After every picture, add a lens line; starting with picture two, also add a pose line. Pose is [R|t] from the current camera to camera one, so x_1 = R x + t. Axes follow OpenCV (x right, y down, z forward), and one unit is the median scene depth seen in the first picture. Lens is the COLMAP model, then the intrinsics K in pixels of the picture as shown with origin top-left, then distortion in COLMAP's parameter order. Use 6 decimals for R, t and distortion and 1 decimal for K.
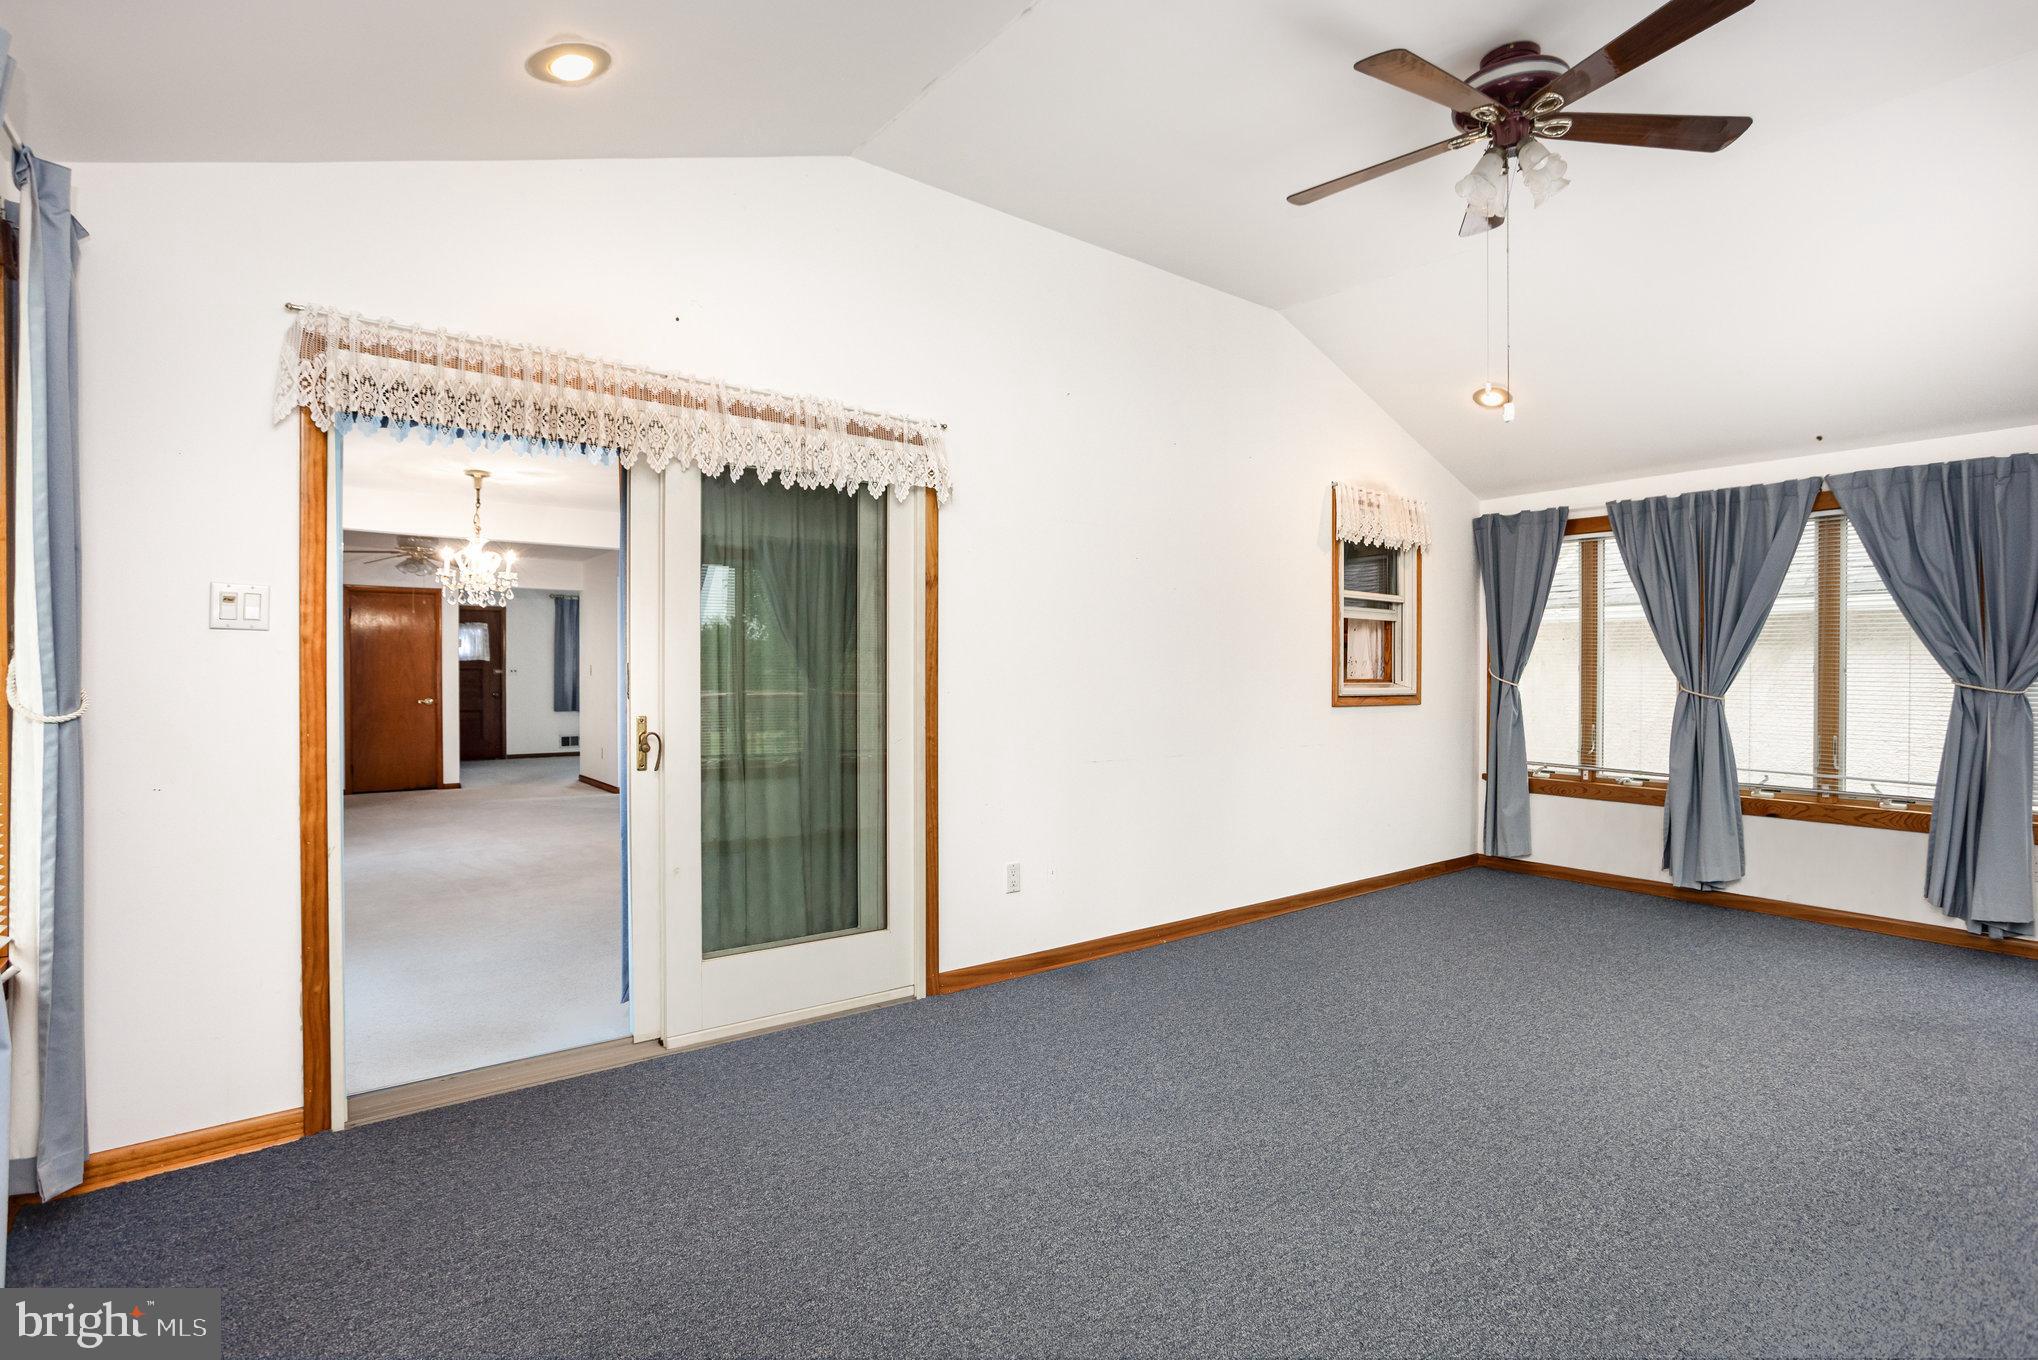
lens RADIAL K [[981.5, 0, 1031.7], [0, 981.5, 681.1], [0, 0, 1]] dist [-0.027845, 0.000263]
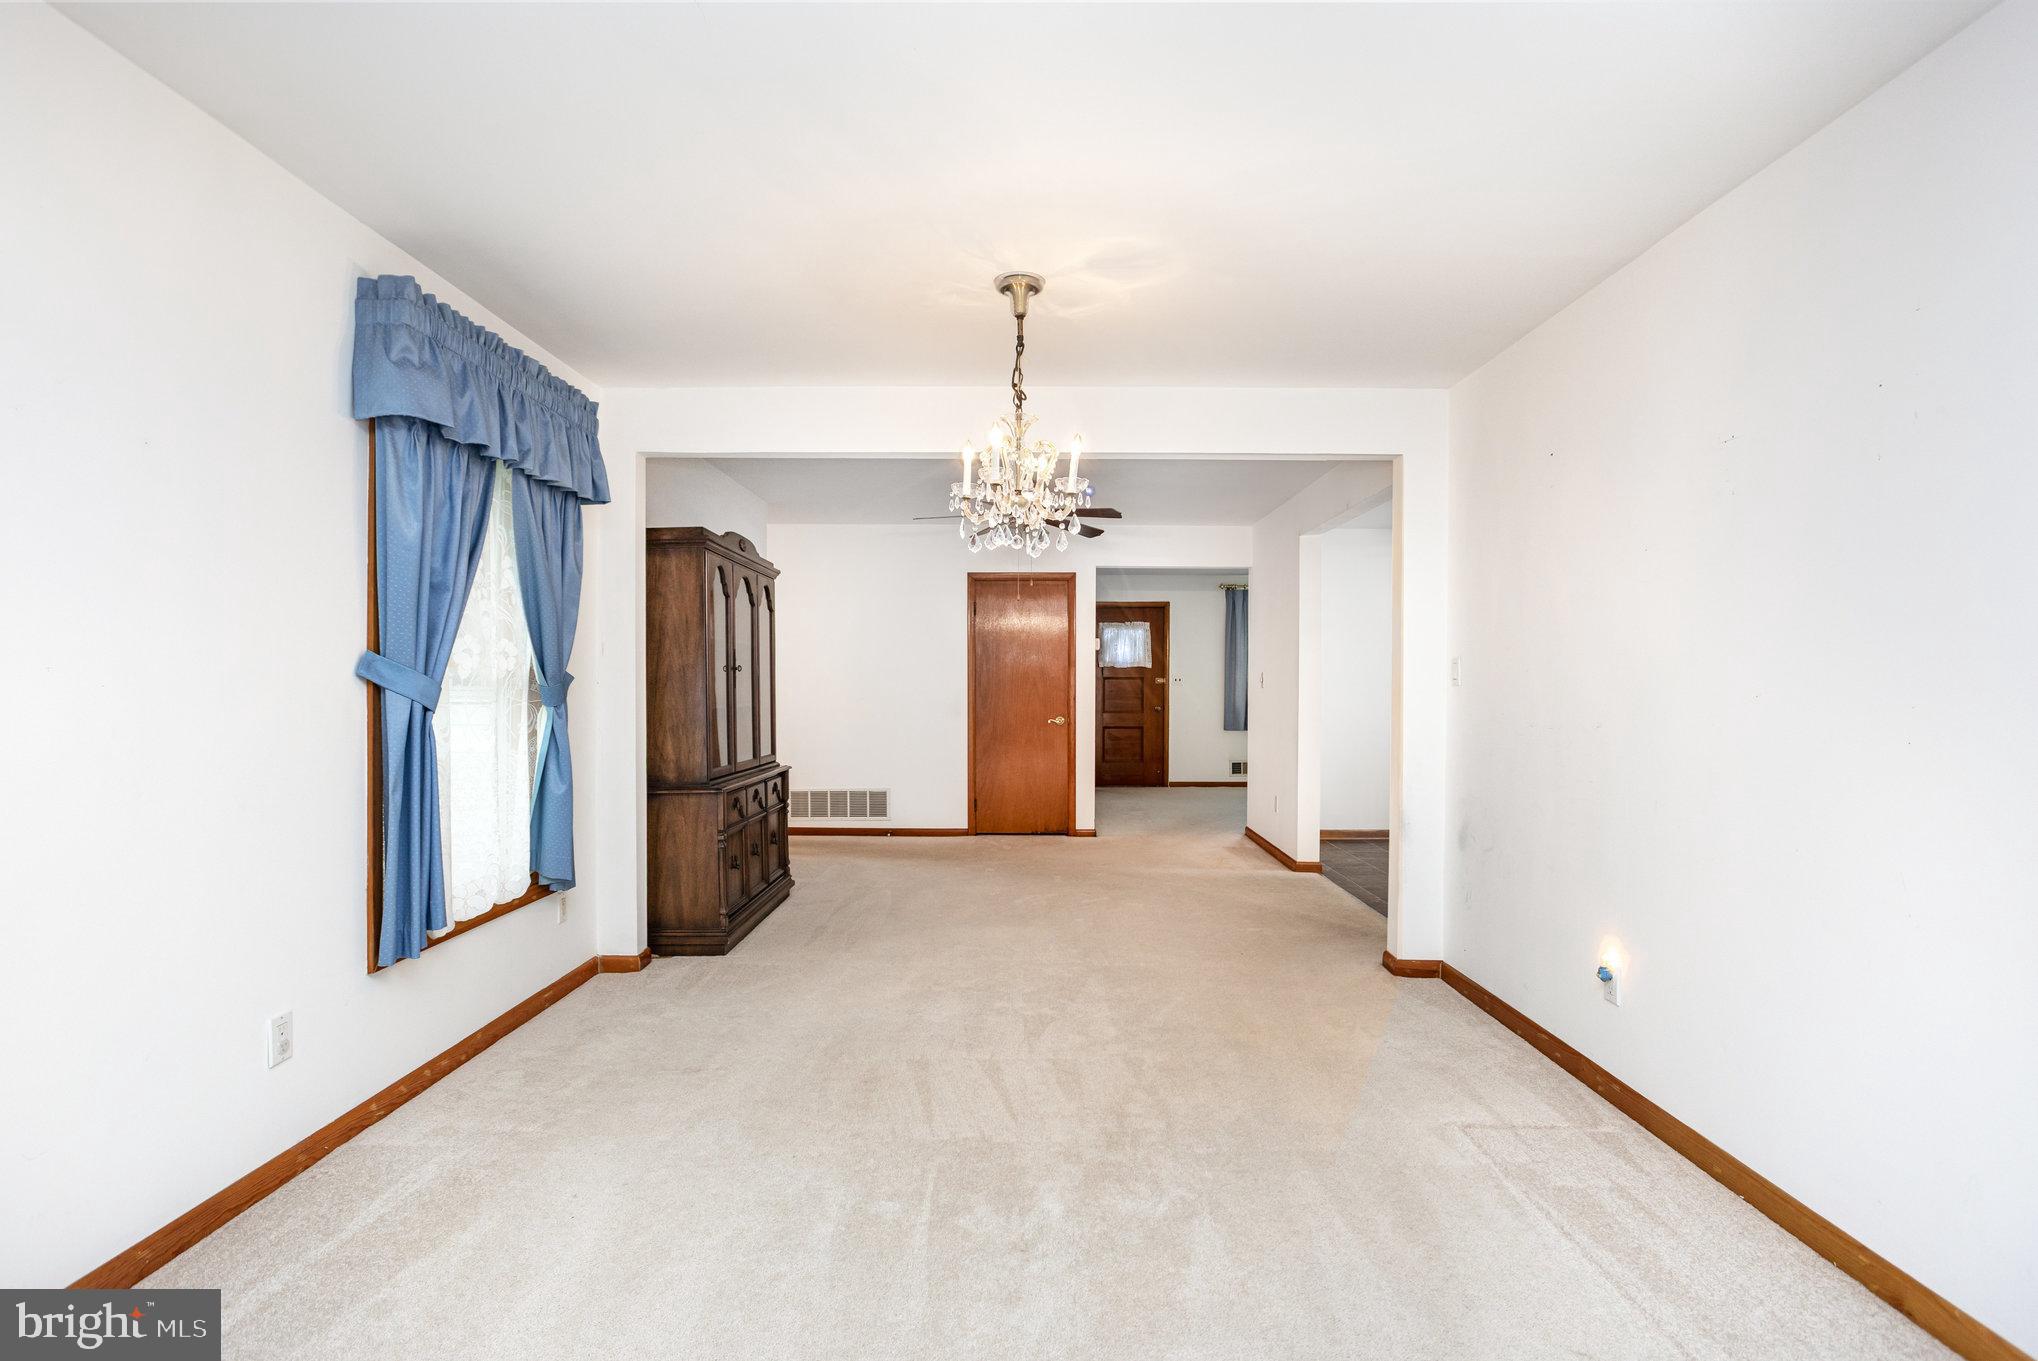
lens RADIAL K [[981.5, 0, 1031.7], [0, 981.5, 681.6], [0, 0, 1]] dist [-0.027845, 0.000263]
pose [[0.782180, 0.002478, -0.623047, -0.142850], [-0.007295, 0.999960, -0.005182, -0.004868], [0.623009, 0.008598, 0.782167, 0.346758]]
